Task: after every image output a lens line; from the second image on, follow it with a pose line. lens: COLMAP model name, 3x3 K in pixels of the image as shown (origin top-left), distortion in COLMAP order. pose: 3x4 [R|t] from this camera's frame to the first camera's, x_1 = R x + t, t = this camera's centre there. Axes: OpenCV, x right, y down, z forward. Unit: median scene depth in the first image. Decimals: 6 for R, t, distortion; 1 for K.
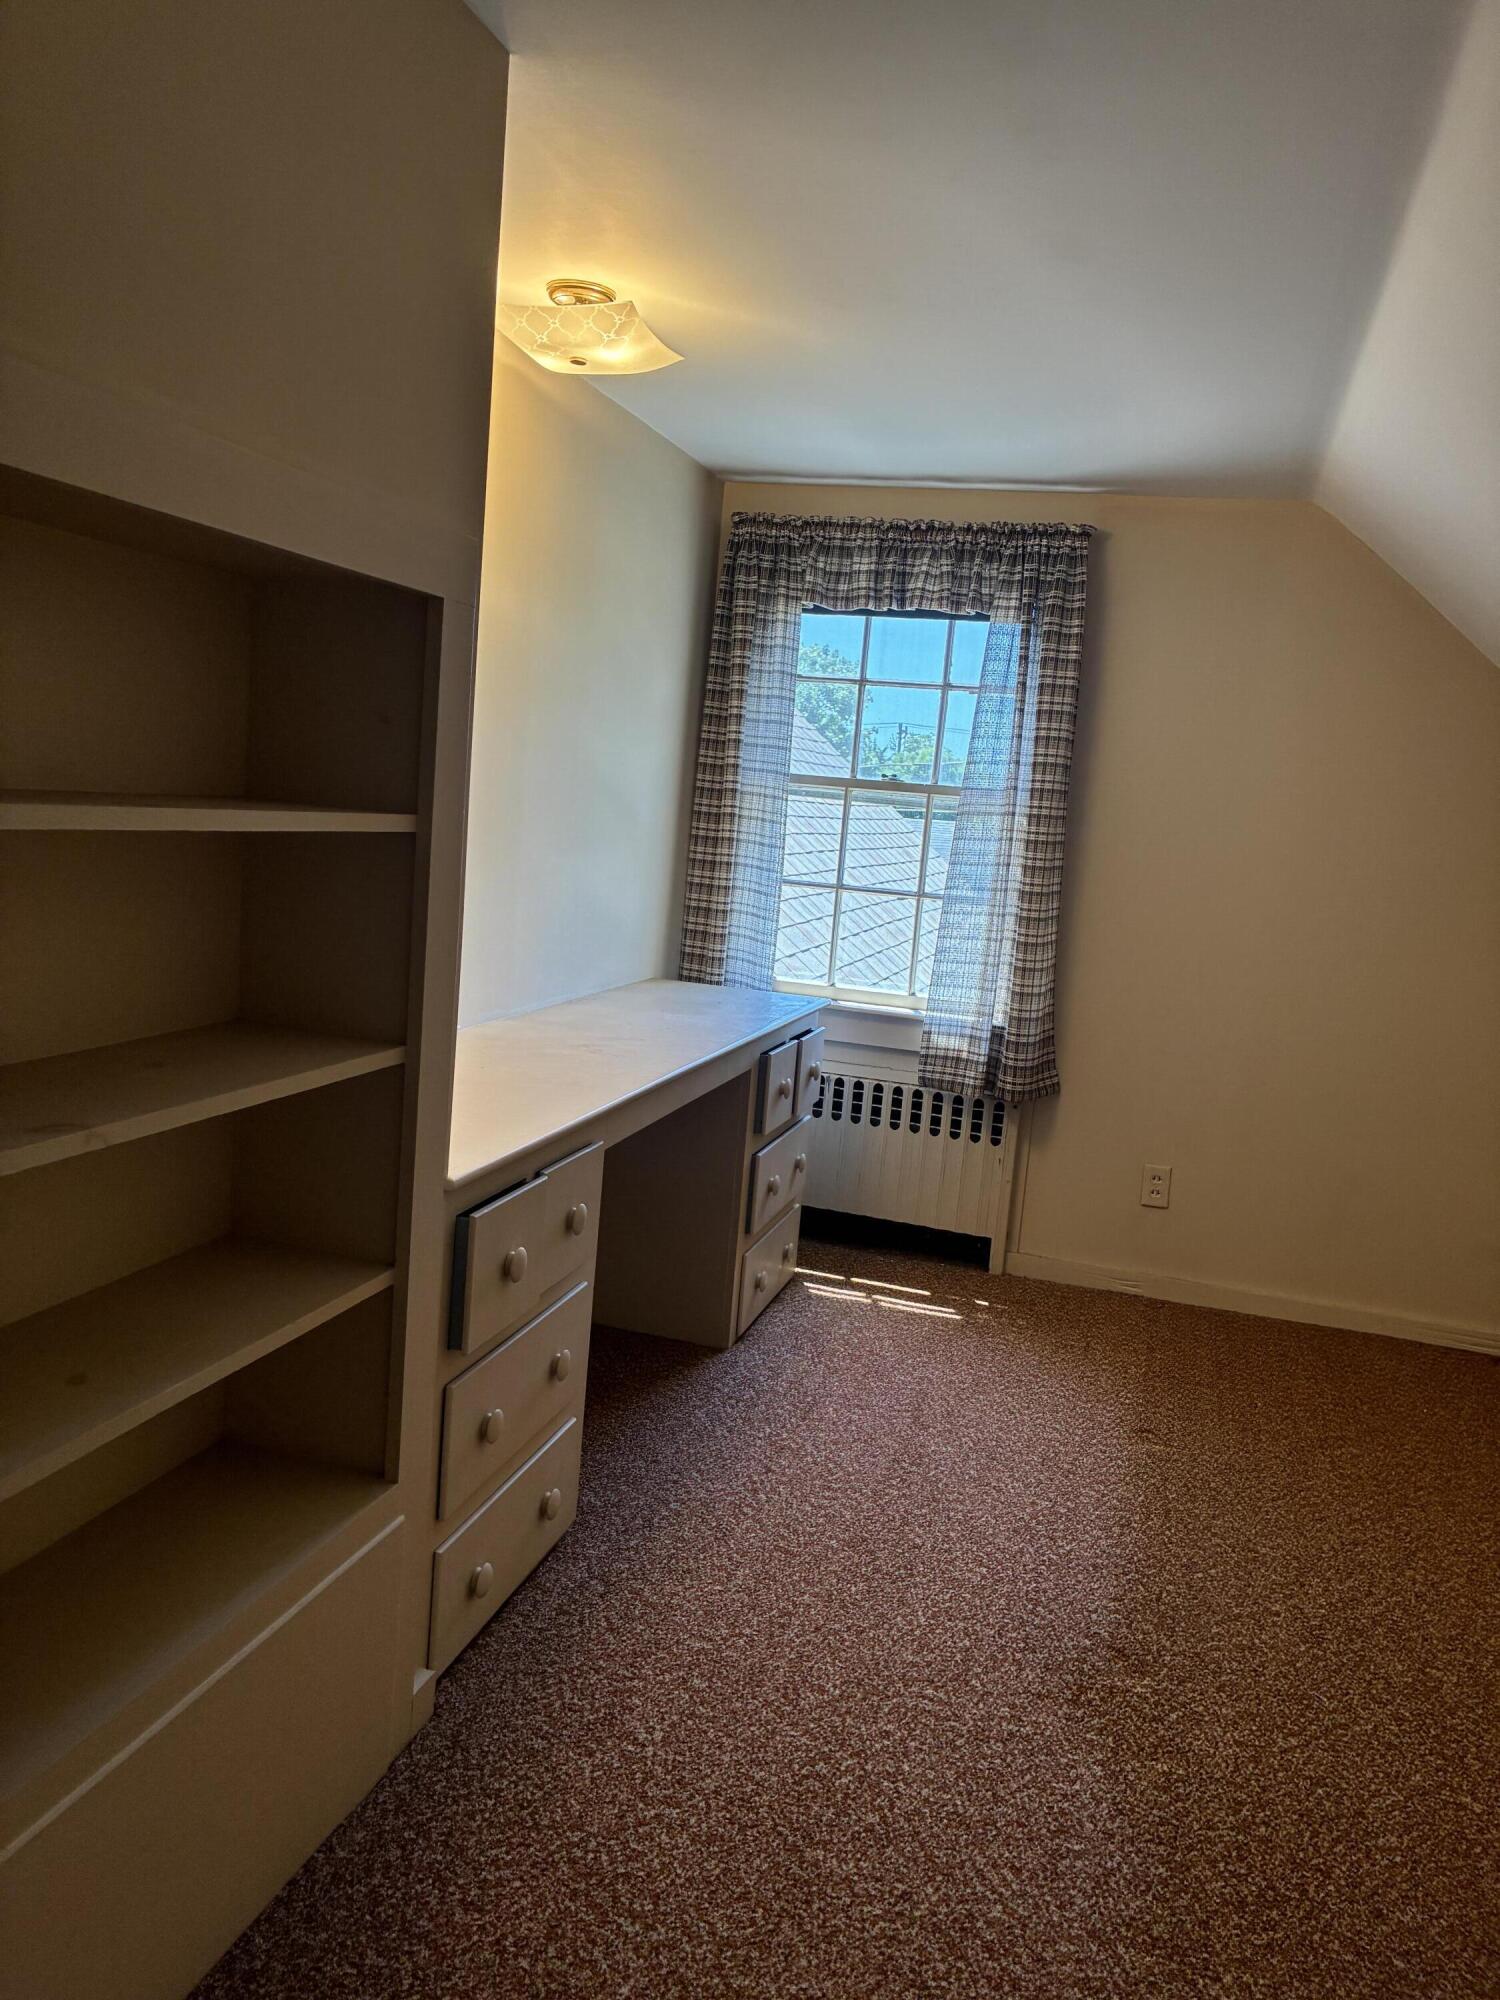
lens RADIAL K [[1508.9, 0, 747.4], [0, 1508.9, 1004.5], [0, 0, 1]] dist [0.028041, -0.061349]
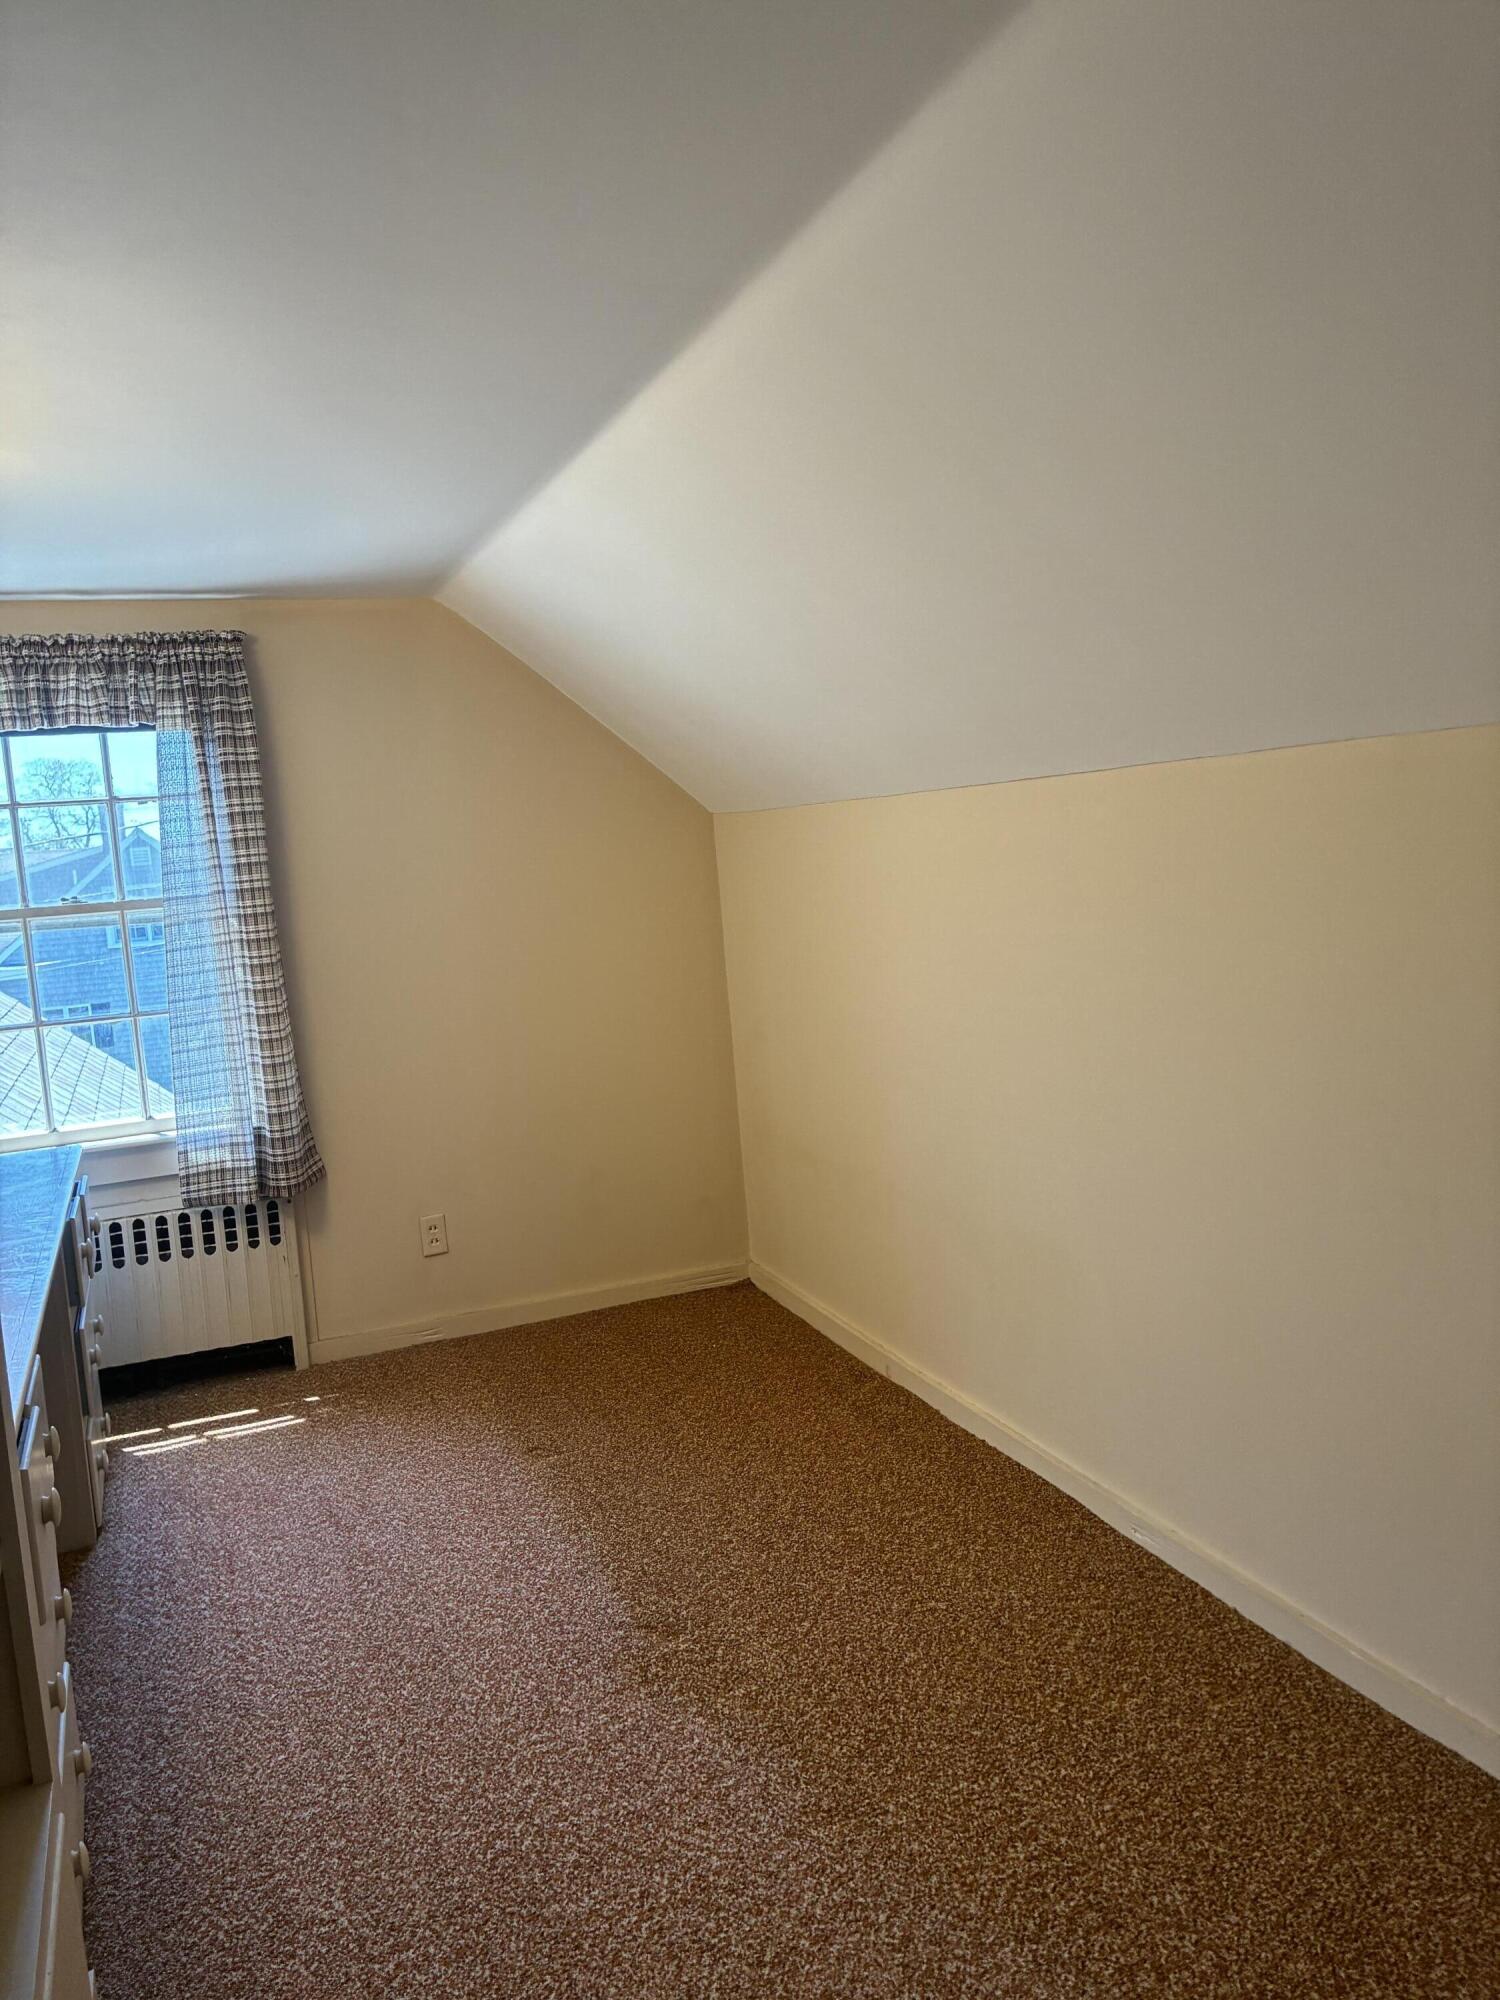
lens RADIAL K [[1508.9, 0, 763.0], [0, 1508.9, 990.0], [0, 0, 1]] dist [0.028041, -0.061349]
pose [[0.768112, -0.200959, 0.607964, -0.192376], [0.225349, 0.973572, 0.037098, -0.041196], [-0.599352, 0.108508, 0.793098, -0.003168]]
